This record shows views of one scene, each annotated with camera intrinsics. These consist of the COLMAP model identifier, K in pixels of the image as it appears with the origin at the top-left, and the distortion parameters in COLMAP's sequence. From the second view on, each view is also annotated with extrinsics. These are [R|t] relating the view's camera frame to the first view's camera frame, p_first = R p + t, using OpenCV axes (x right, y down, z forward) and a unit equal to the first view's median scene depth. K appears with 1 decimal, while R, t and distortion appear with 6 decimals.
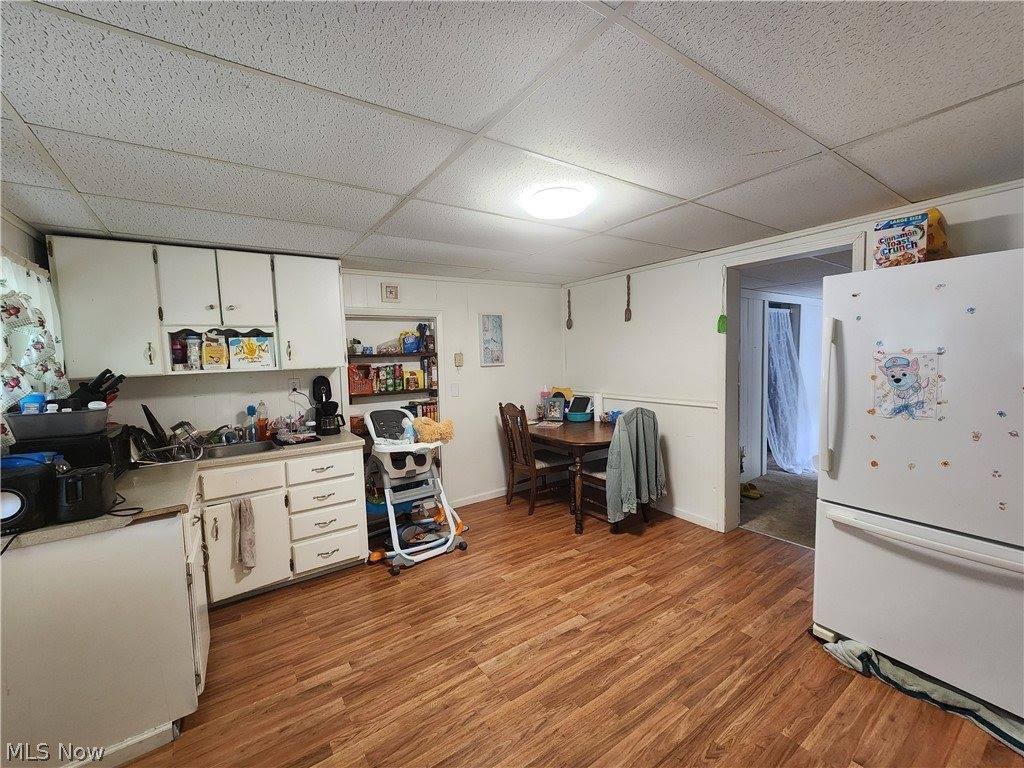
lens RADIAL K [[419.4, 0, 512.2], [0, 419.4, 386.1], [0, 0, 1]] dist [-0.003406, -0.000164]
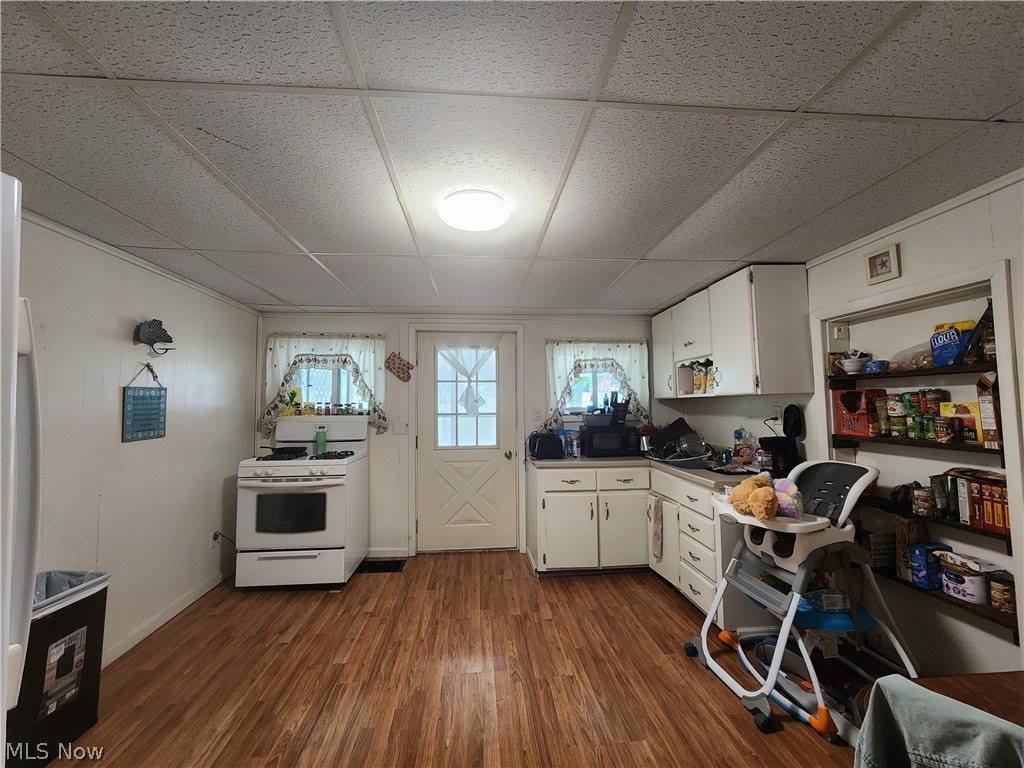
lens RADIAL K [[419.4, 0, 511.3], [0, 419.4, 383.8], [0, 0, 1]] dist [-0.003406, -0.000164]
pose [[-0.504737, -0.000280, -0.863273, 0.521987], [-0.023379, 0.999638, 0.013346, -0.064363], [0.862957, 0.026919, -0.504560, 0.970877]]
